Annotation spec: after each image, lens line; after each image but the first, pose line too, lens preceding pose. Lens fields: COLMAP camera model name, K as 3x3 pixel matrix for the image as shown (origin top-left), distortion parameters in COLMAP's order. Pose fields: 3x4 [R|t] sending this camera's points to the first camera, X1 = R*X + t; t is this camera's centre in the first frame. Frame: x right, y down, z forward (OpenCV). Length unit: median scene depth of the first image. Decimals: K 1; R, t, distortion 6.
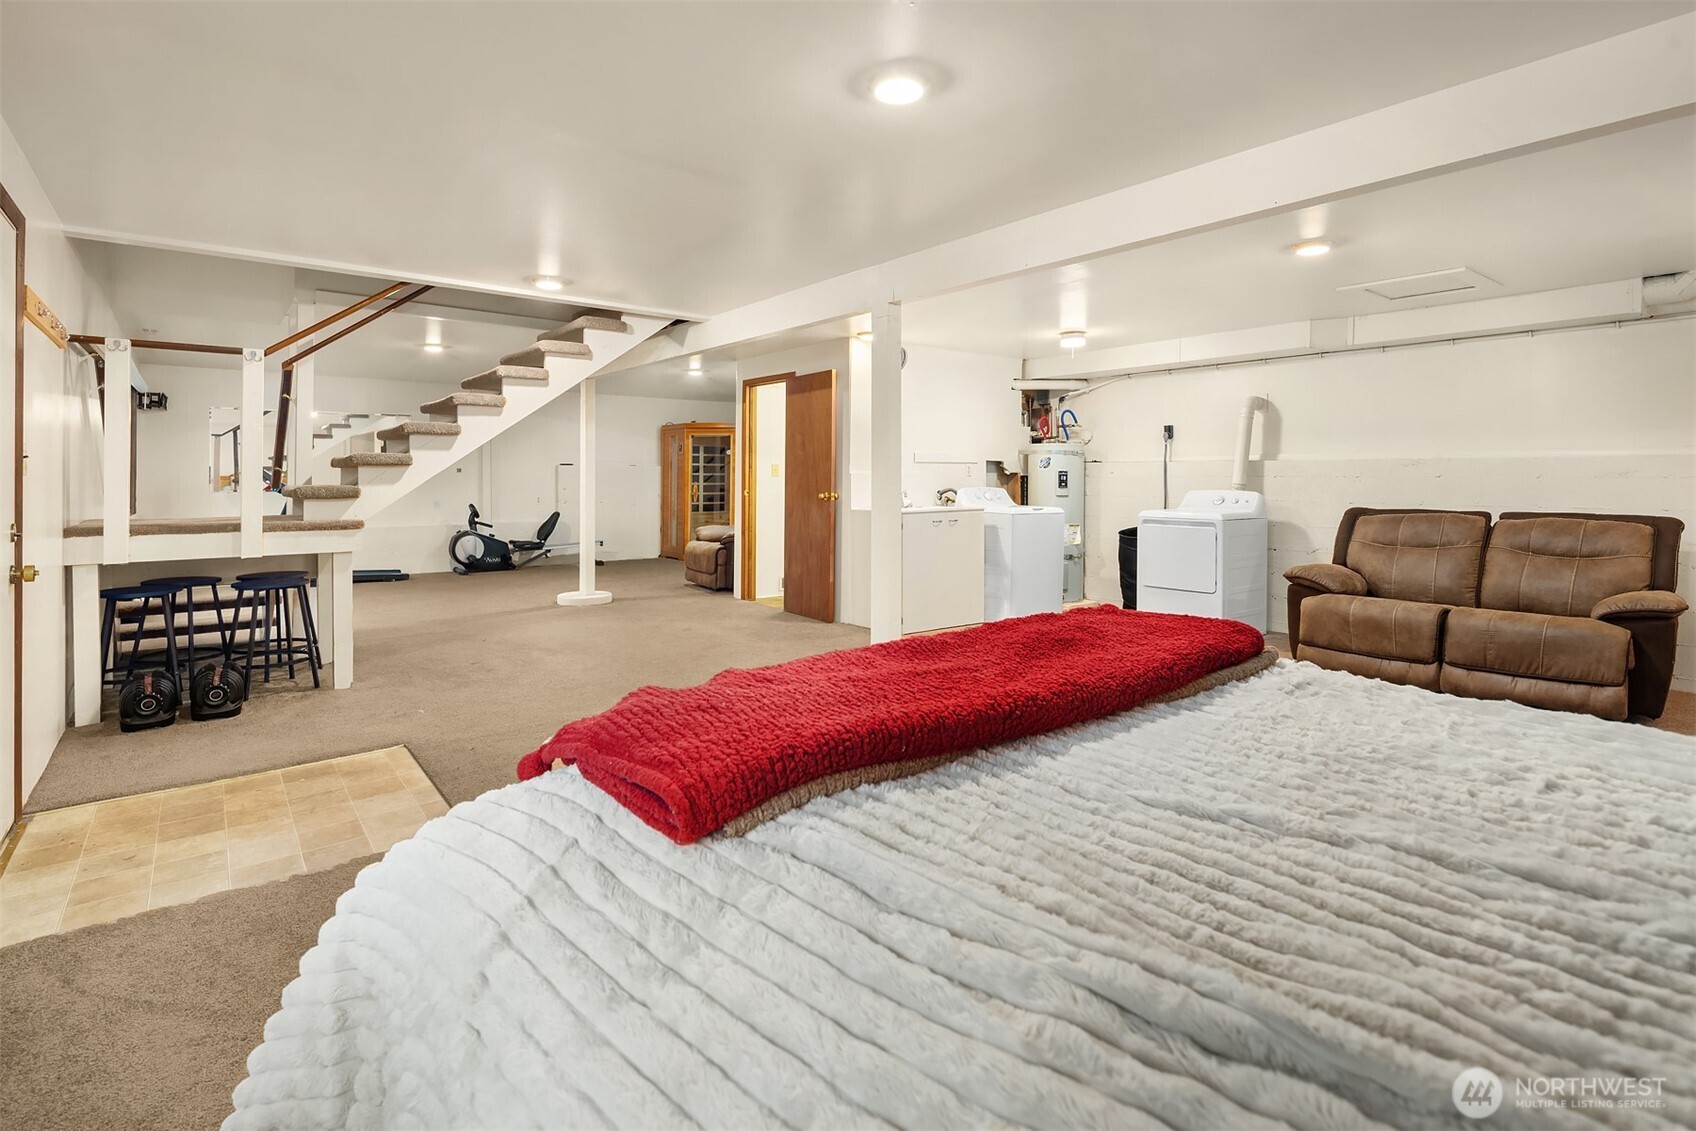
lens RADIAL K [[839.1, 0, 836.0], [0, 839.1, 489.2], [0, 0, 1]] dist [-0.001776, 0.000140]
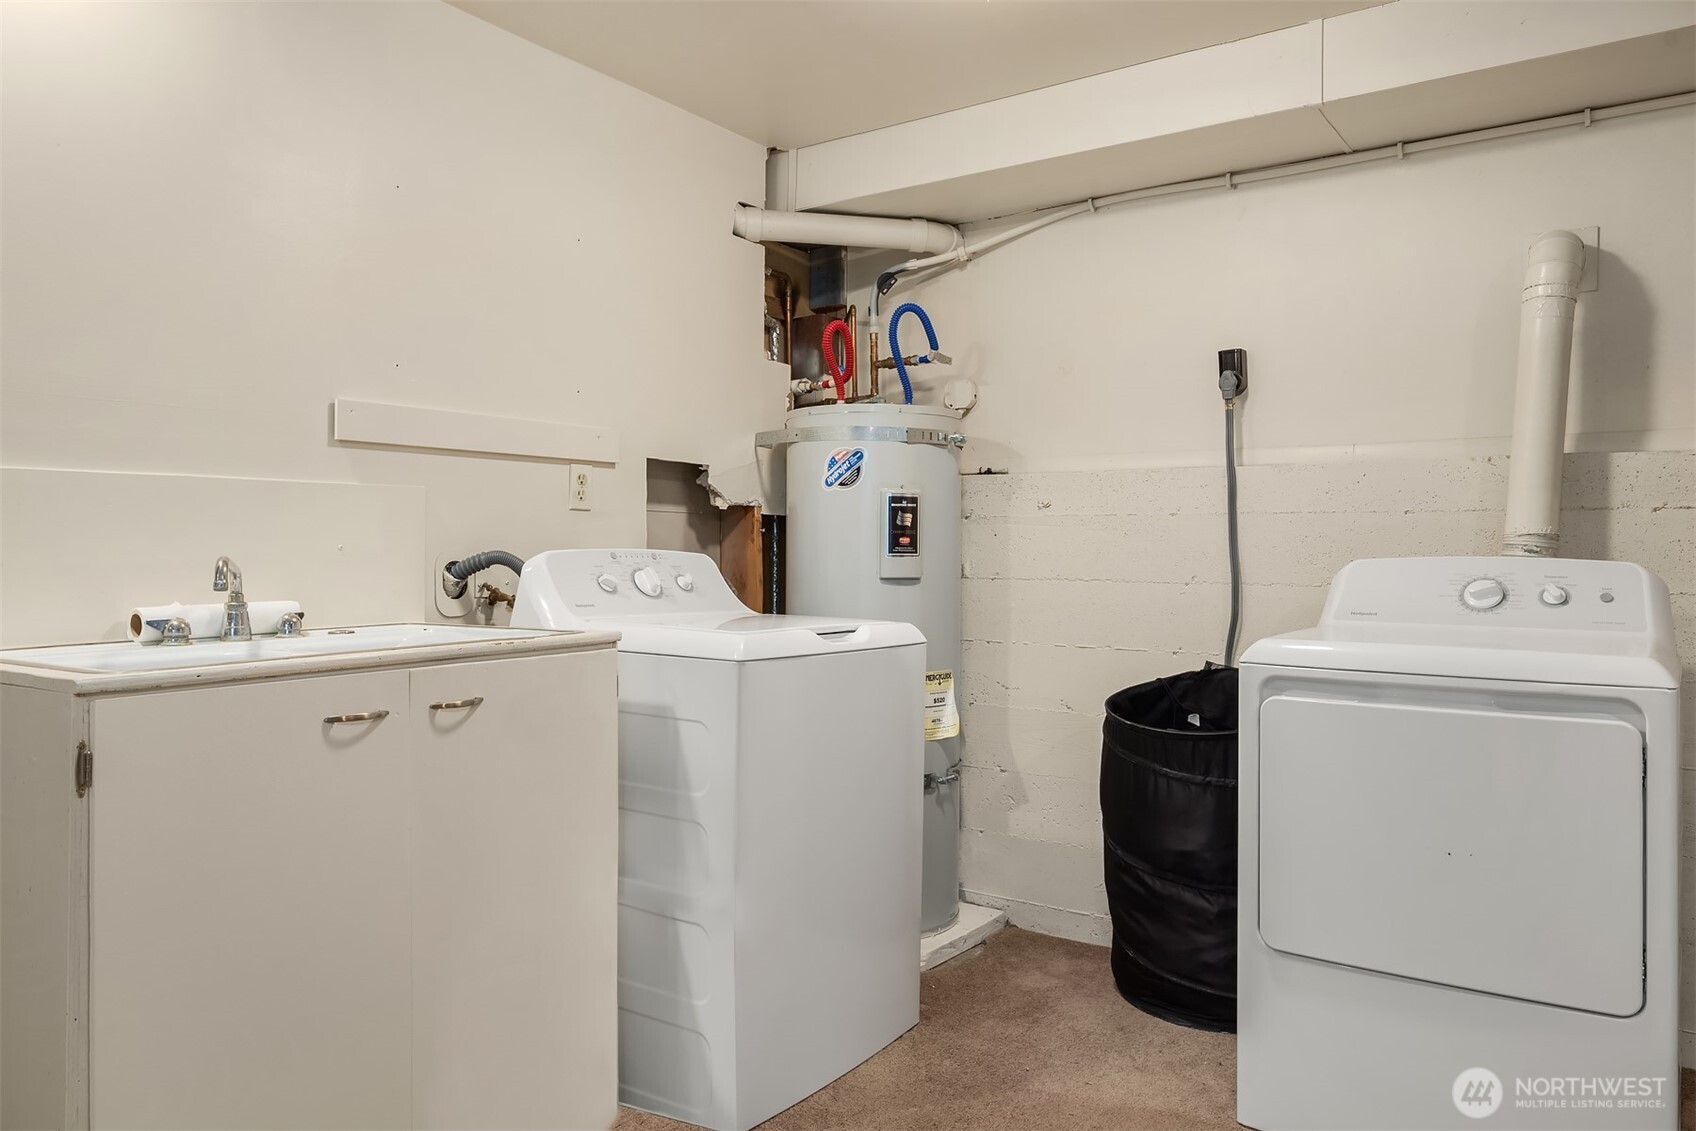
lens RADIAL K [[1163.5, 0, 848.0], [0, 1163.5, 565.5], [0, 0, 1]] dist [-0.005298, -0.000218]
pose [[0.953564, -0.001148, 0.301190, 0.126891], [0.002451, 0.999989, -0.003949, 0.004370], [-0.301182, 0.004504, 0.953556, 0.609708]]
